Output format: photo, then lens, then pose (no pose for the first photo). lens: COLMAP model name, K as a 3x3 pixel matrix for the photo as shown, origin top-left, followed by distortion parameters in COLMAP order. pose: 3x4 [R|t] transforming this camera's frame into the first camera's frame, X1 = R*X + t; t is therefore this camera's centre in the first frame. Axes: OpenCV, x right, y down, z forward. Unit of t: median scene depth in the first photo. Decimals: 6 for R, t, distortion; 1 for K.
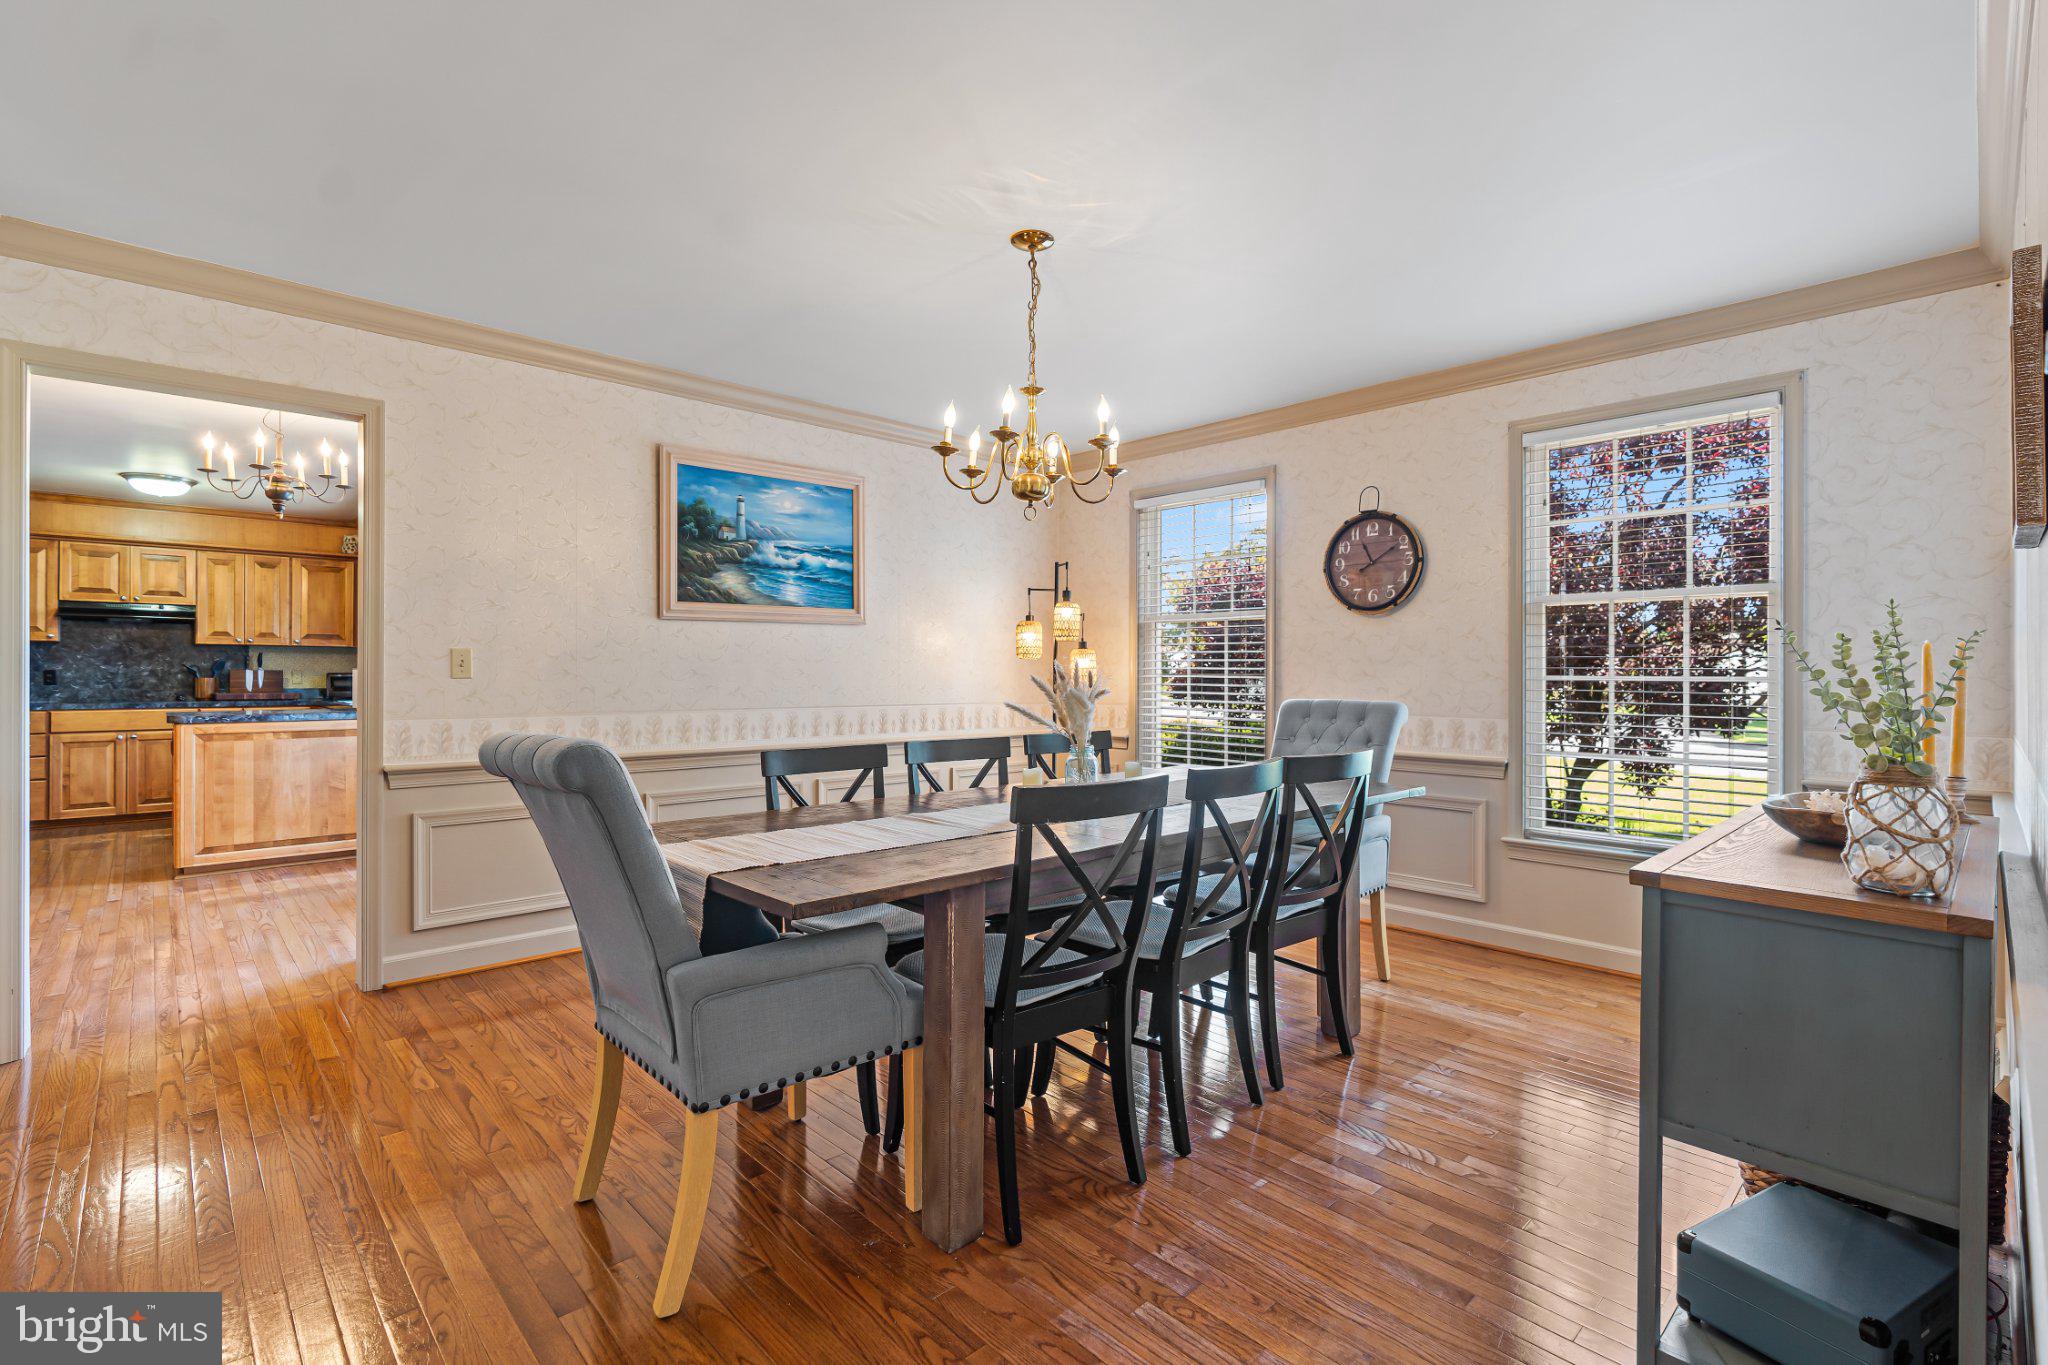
lens RADIAL K [[927.2, 0, 1014.5], [0, 927.2, 673.3], [0, 0, 1]] dist [-0.000439, -0.000733]
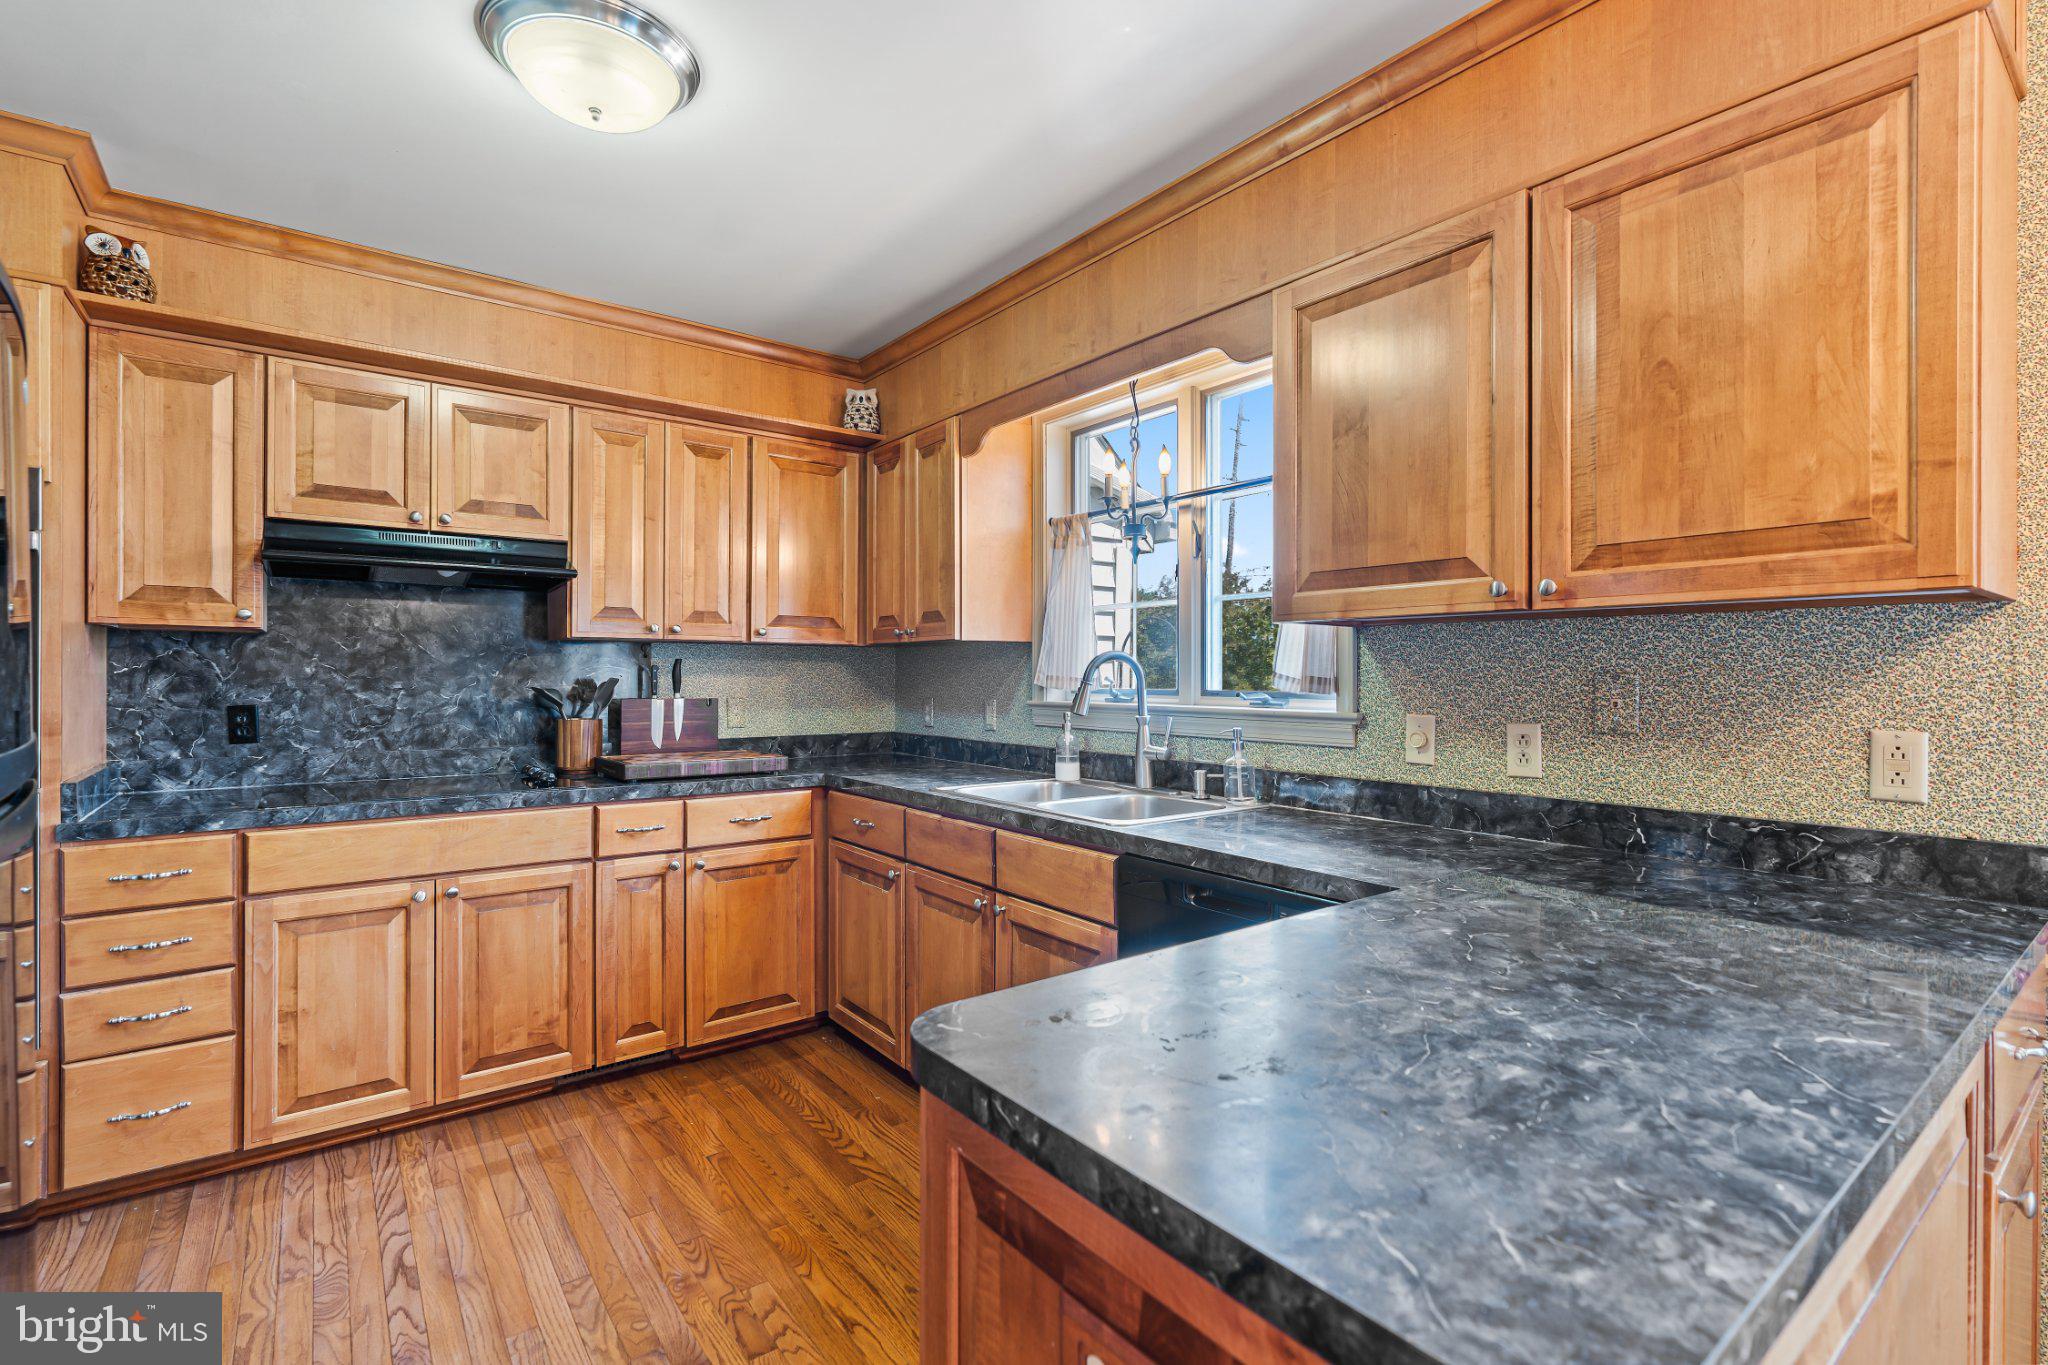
lens RADIAL K [[916.1, 0, 985.7], [0, 916.1, 677.2], [0, 0, 1]] dist [-0.000263, 0.000033]
pose [[0.993097, -0.001539, -0.117284, -0.684234], [0.001563, 0.999999, 0.000112, -0.014639], [0.117284, -0.000294, 0.993098, 0.652041]]
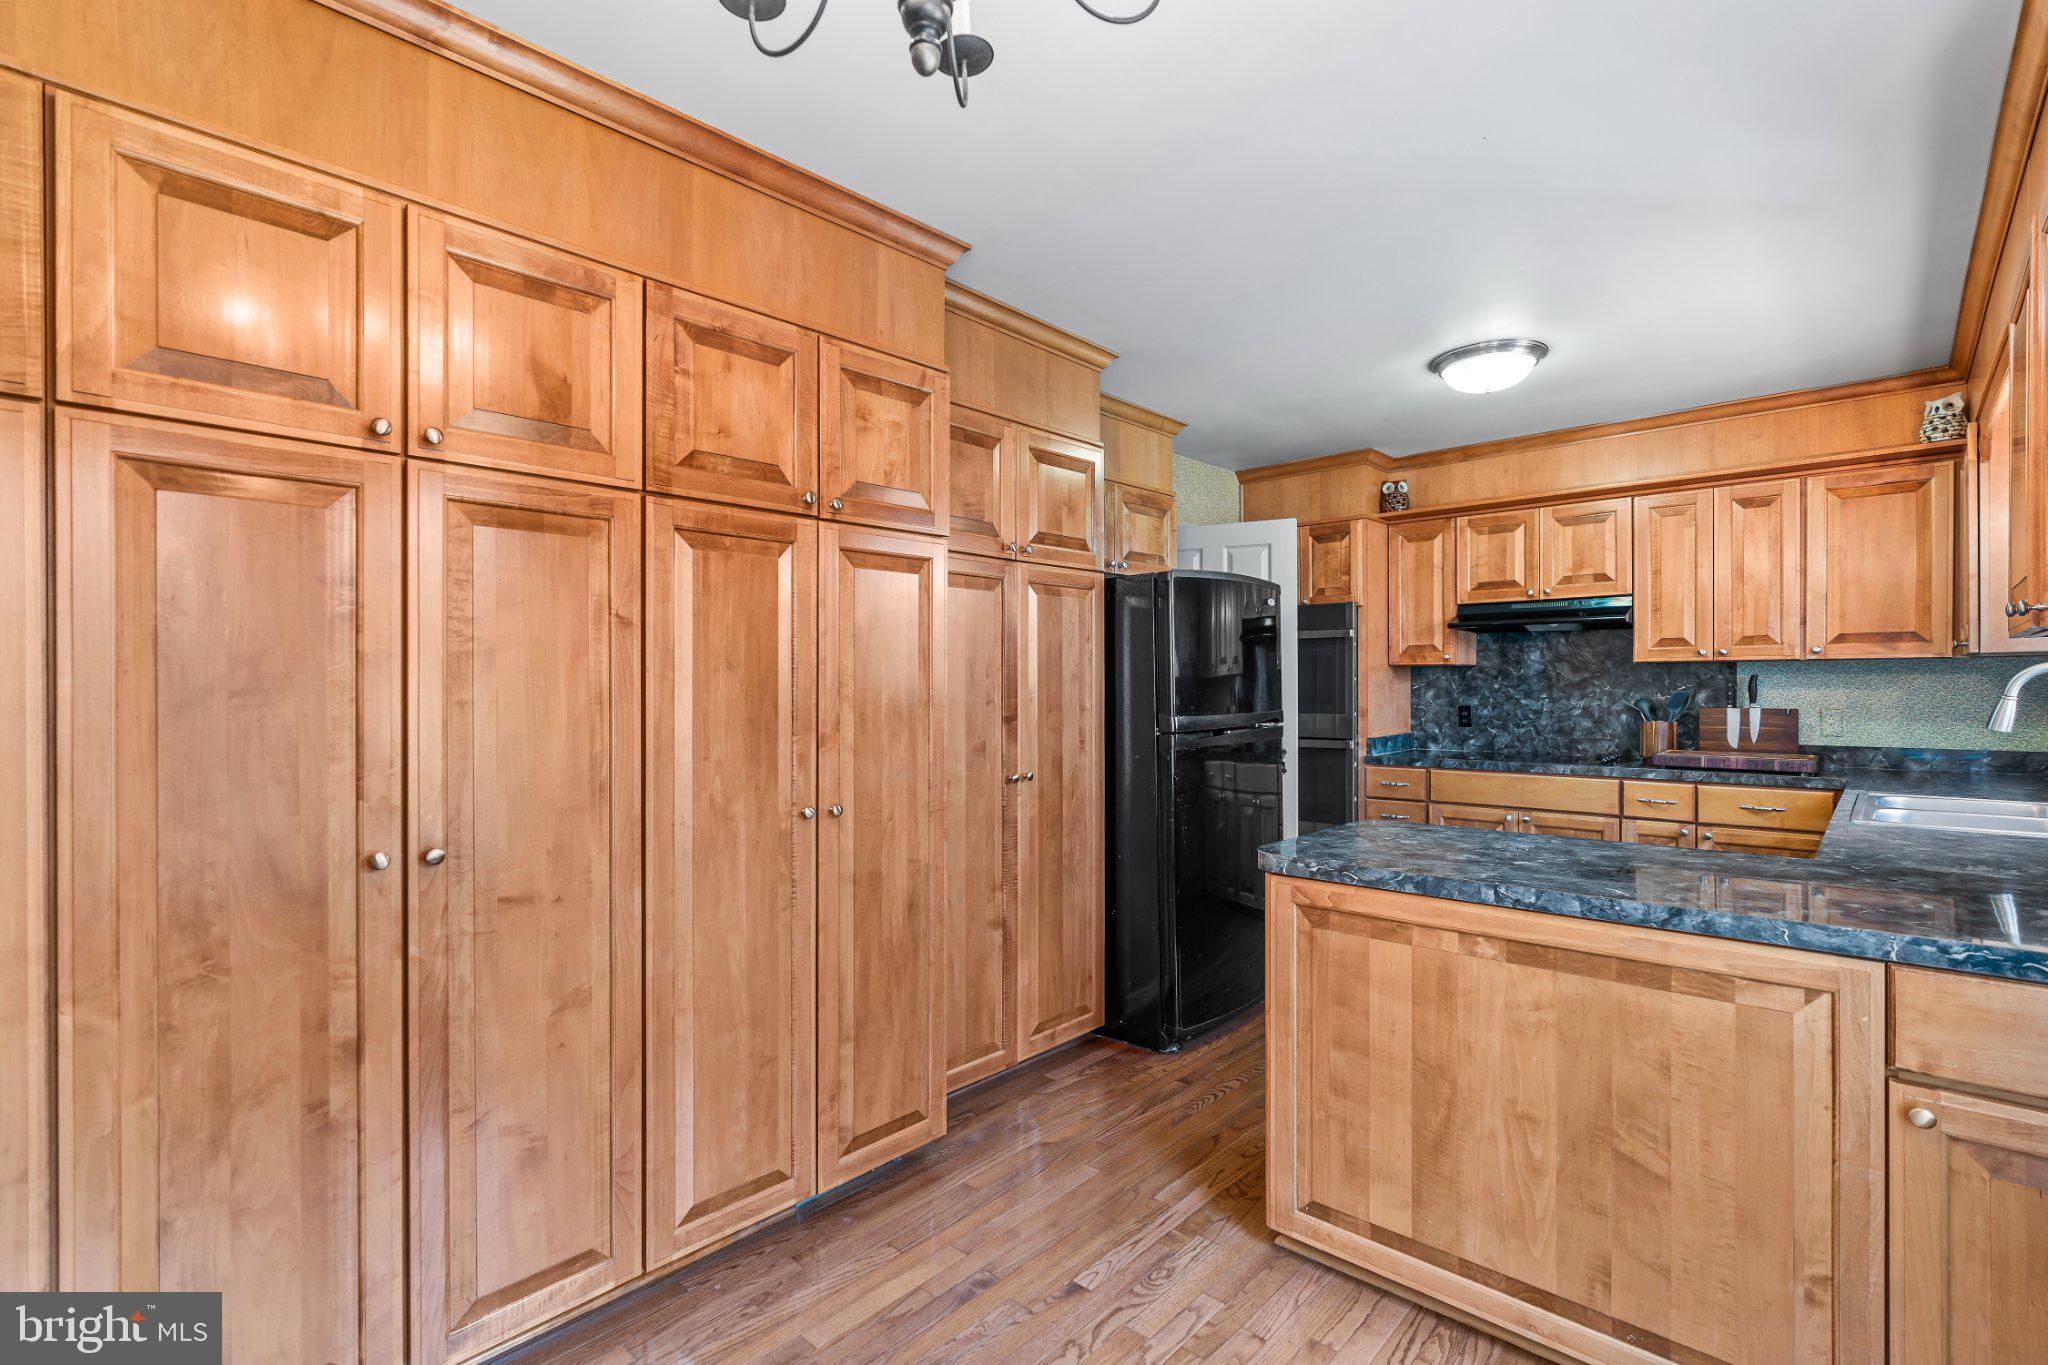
lens RADIAL K [[930.4, 0, 1033.4], [0, 930.4, 690.3], [0, 0, 1]] dist [0.000014, 0.000259]
pose [[0.073494, 0.001755, -0.997294, -0.358313], [0.005969, 0.999980, 0.002200, -0.018684], [0.997278, -0.006115, 0.073482, 0.618013]]
